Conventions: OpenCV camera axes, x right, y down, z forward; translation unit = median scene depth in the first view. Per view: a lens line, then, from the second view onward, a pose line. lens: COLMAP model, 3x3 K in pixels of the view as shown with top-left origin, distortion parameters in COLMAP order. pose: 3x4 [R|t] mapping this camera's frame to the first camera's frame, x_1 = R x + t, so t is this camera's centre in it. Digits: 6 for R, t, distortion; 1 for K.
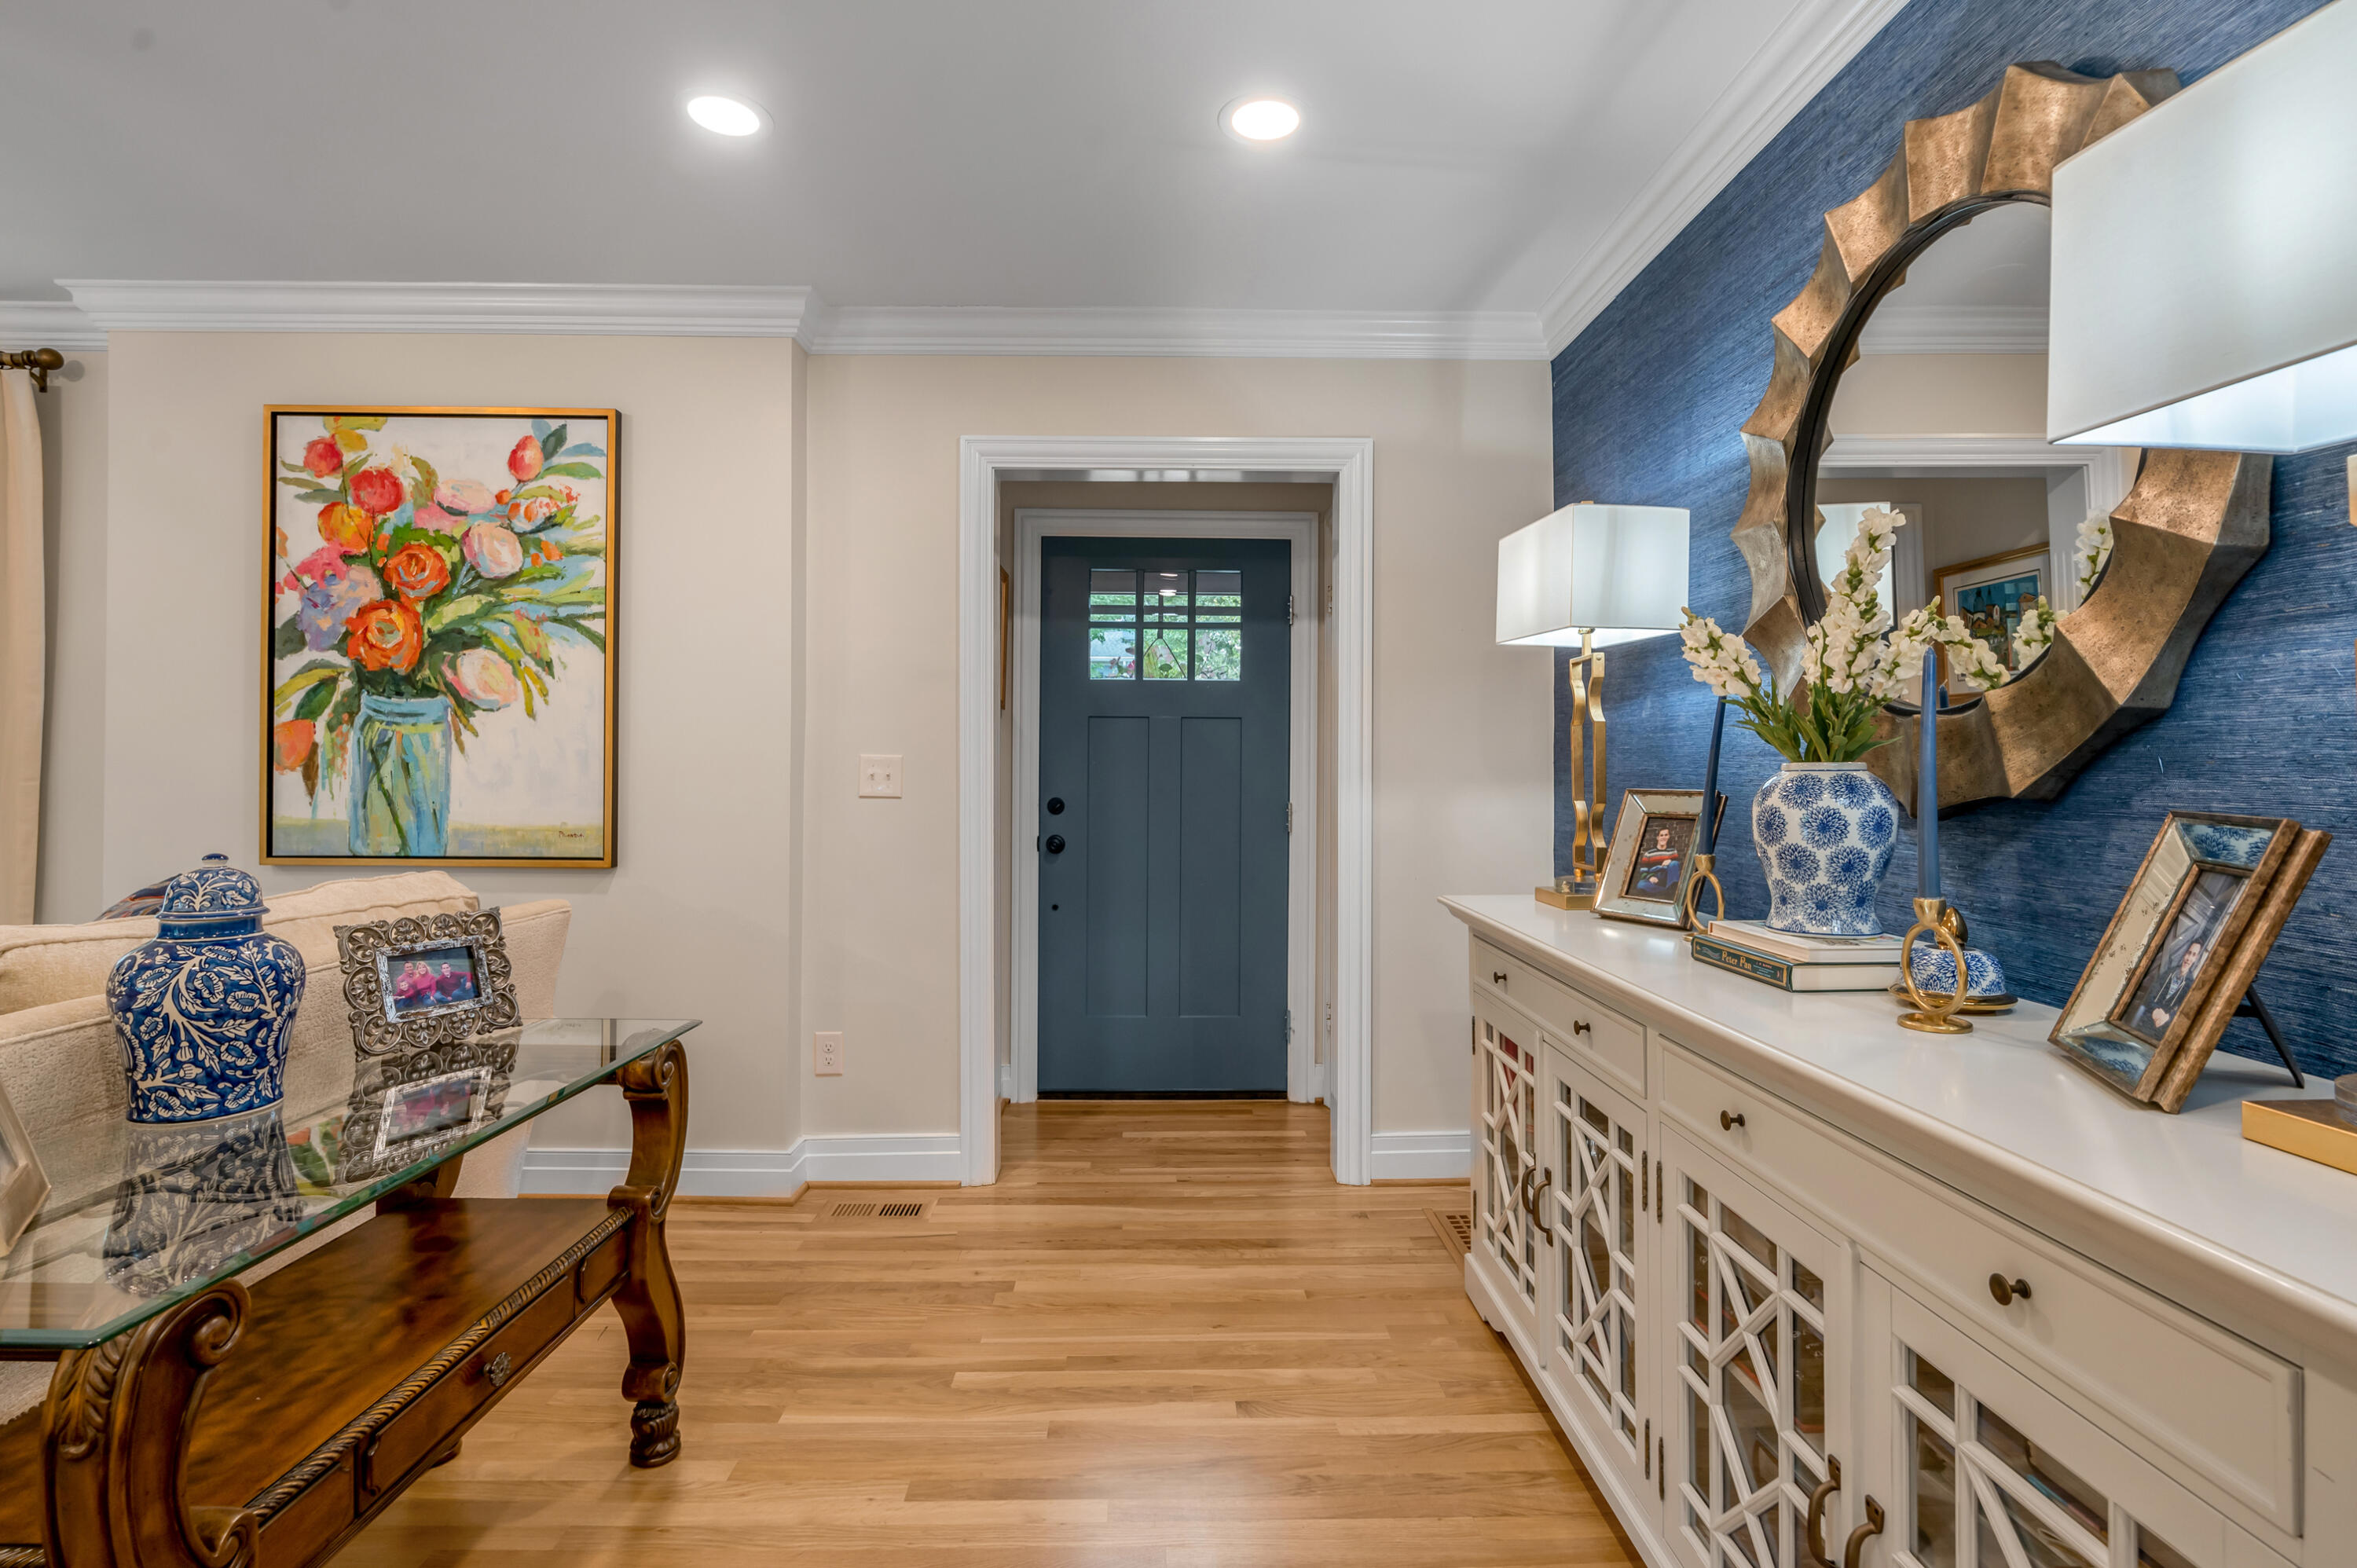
lens RADIAL K [[1007.9, 0, 1176.7], [0, 1007.9, 766.0], [0, 0, 1]] dist [-0.001284, -0.000966]
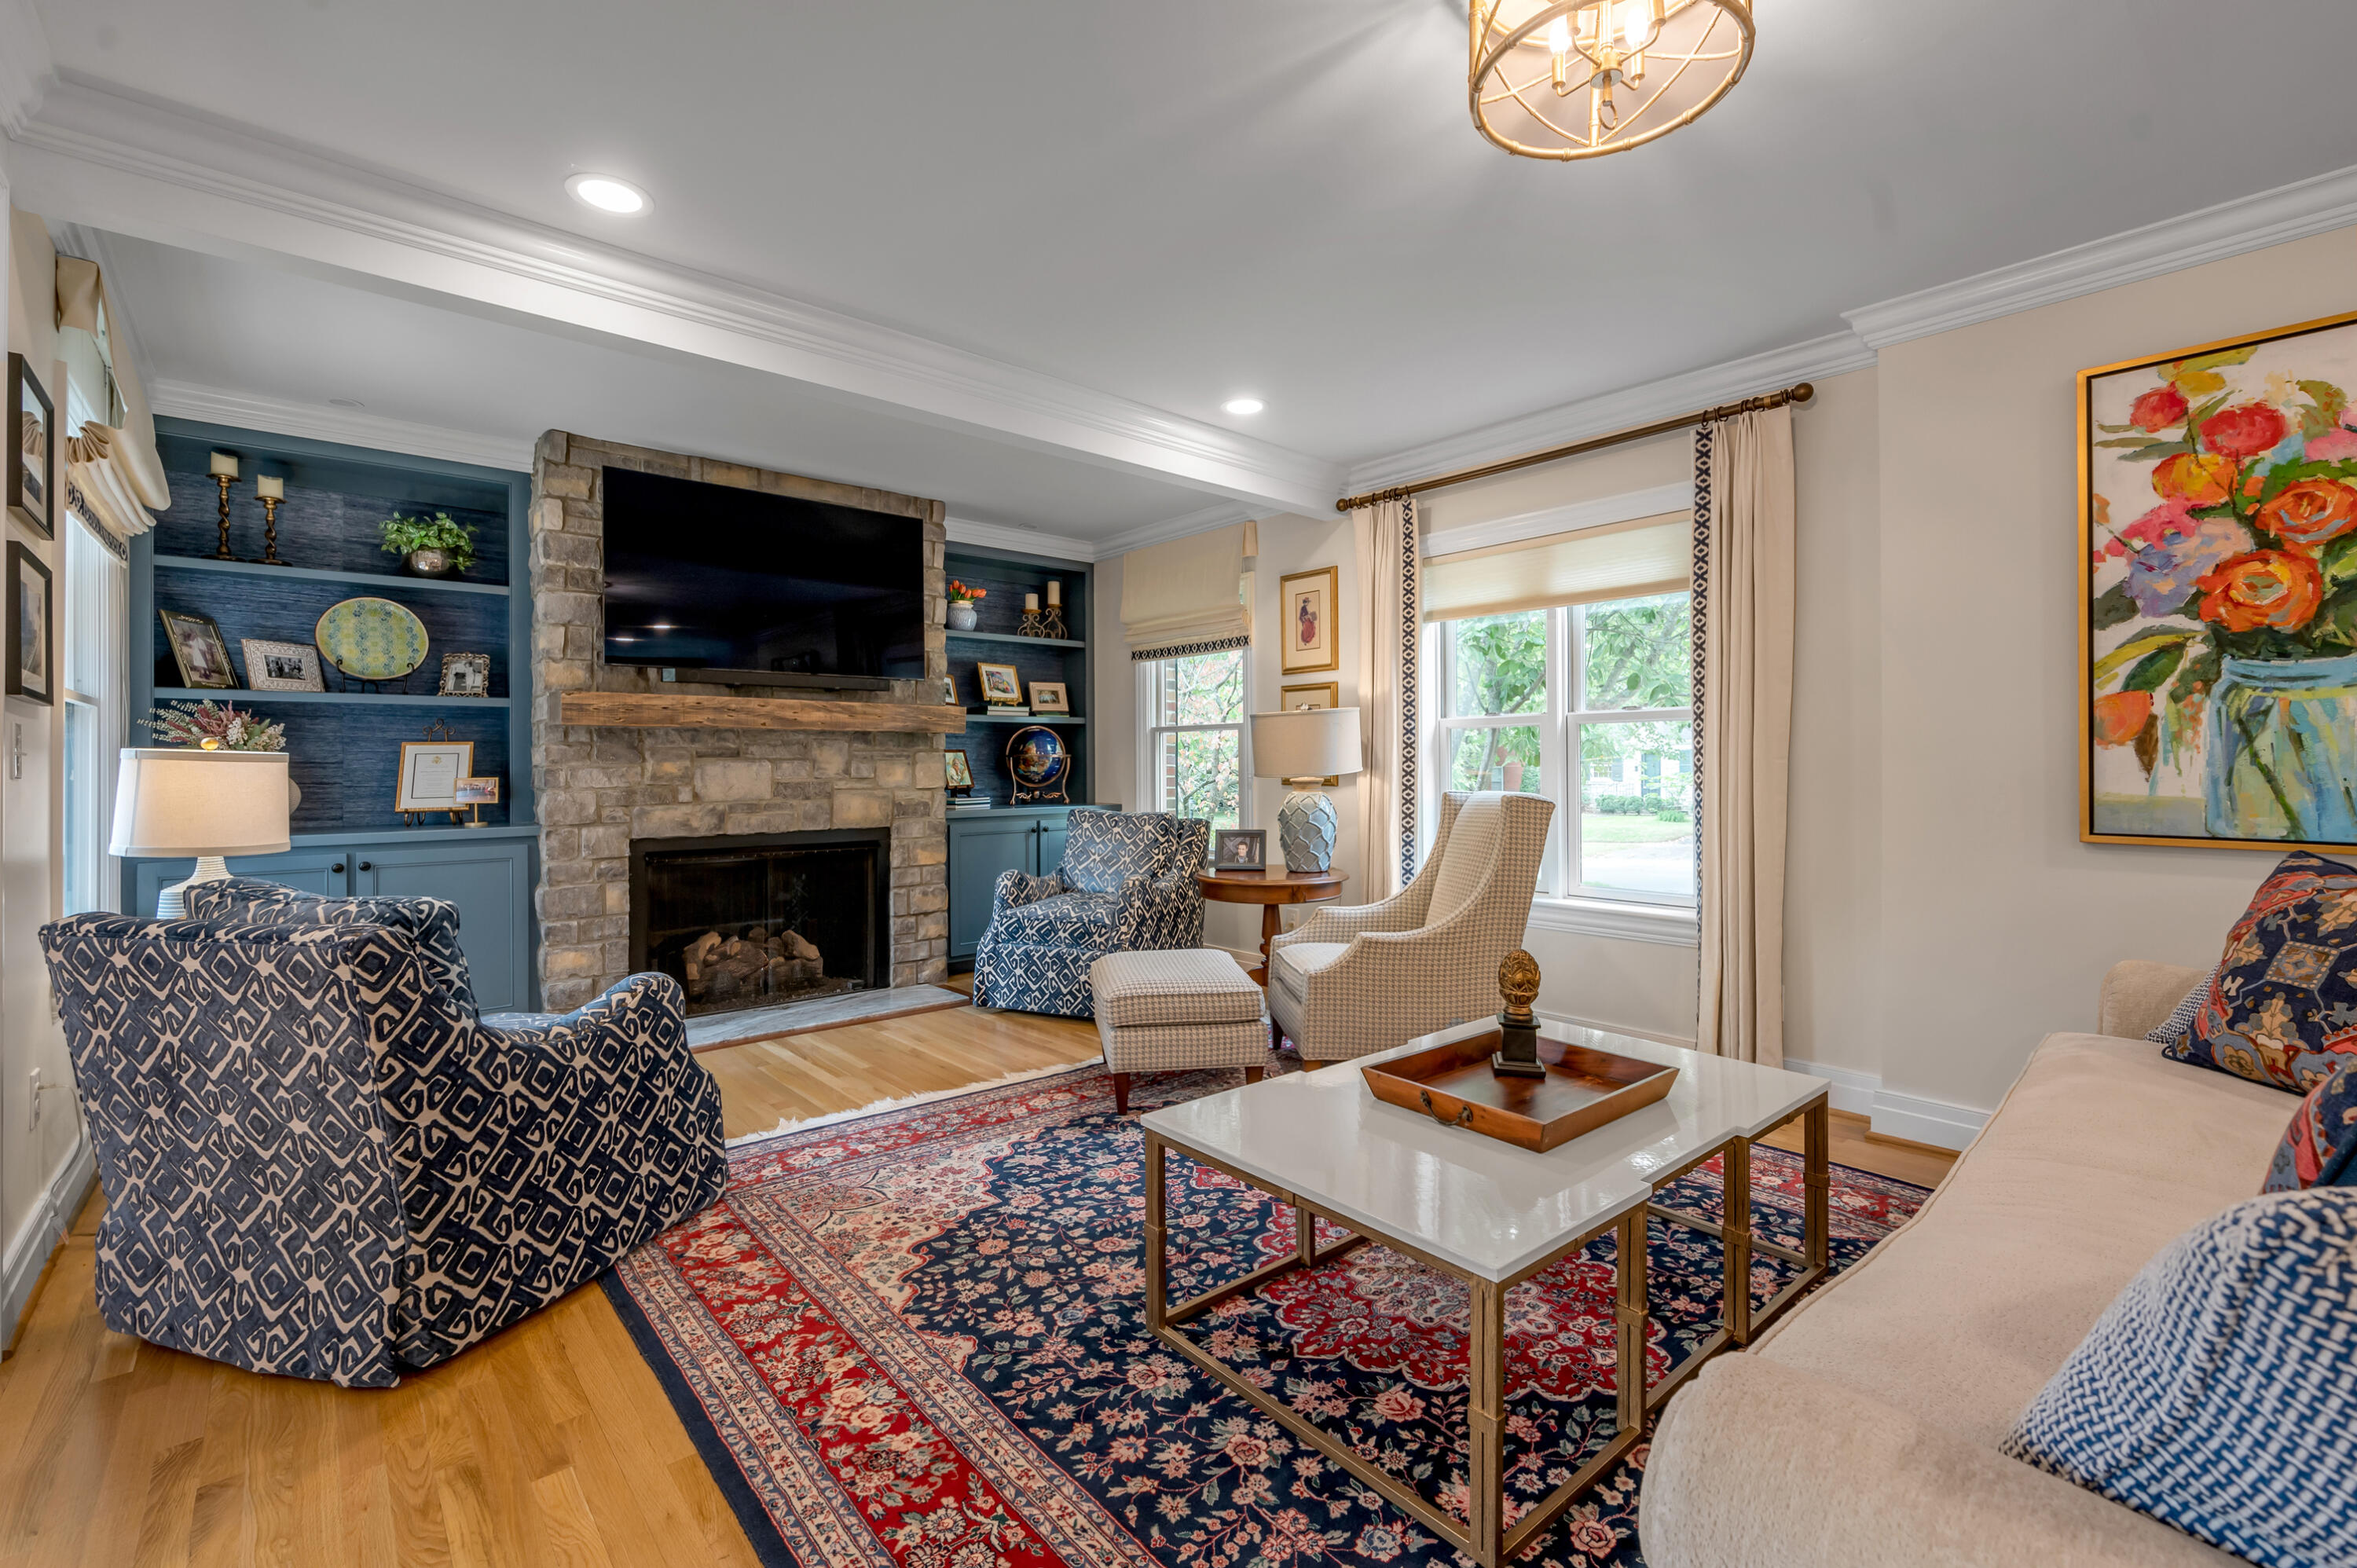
lens RADIAL K [[1007.9, 0, 1181.1], [0, 1007.9, 763.8], [0, 0, 1]] dist [-0.001284, -0.000966]
pose [[0.655033, -0.006695, -0.755571, -0.740090], [0.006332, 0.999974, -0.003371, 0.019896], [0.755574, -0.002576, 0.655058, -0.299153]]
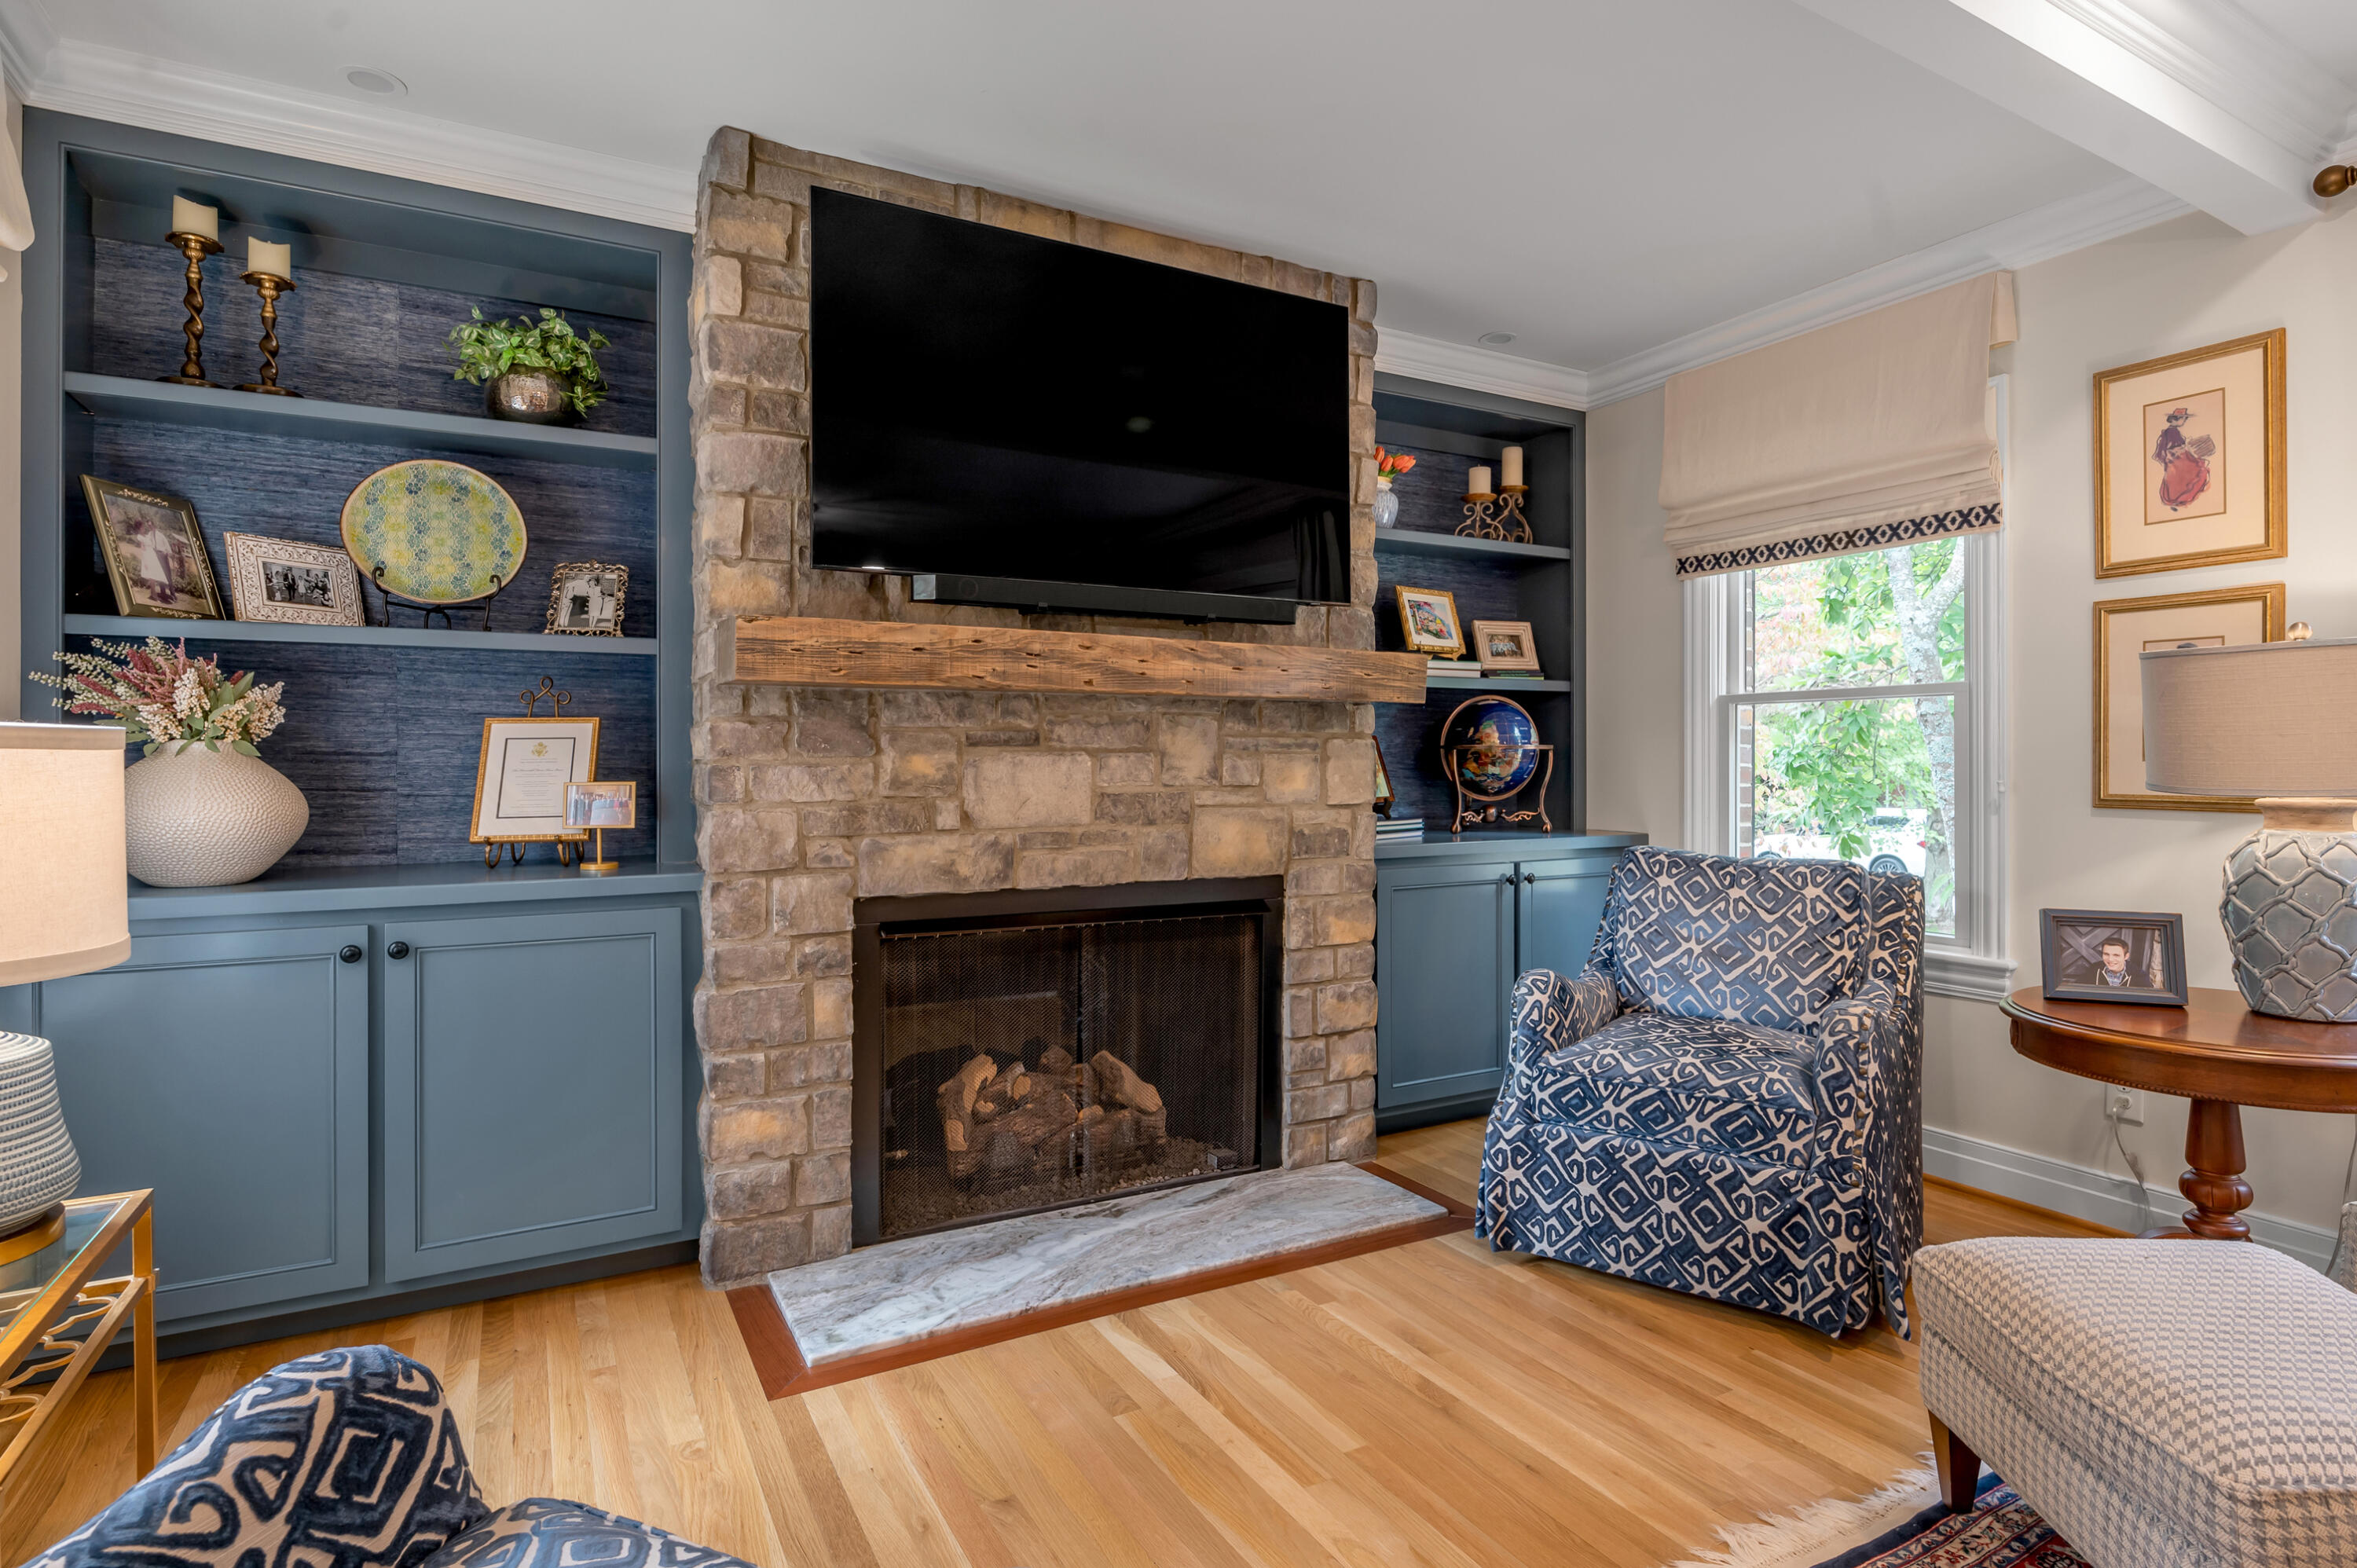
lens RADIAL K [[1188.2, 0, 1174.3], [0, 1188.2, 767.5], [0, 0, 1]] dist [-0.005929, 0.000623]
pose [[0.476404, 0.001073, -0.879226, -1.492425], [0.000639, 0.999999, 0.001567, 0.016078], [0.879226, -0.001309, 0.476403, -0.156969]]
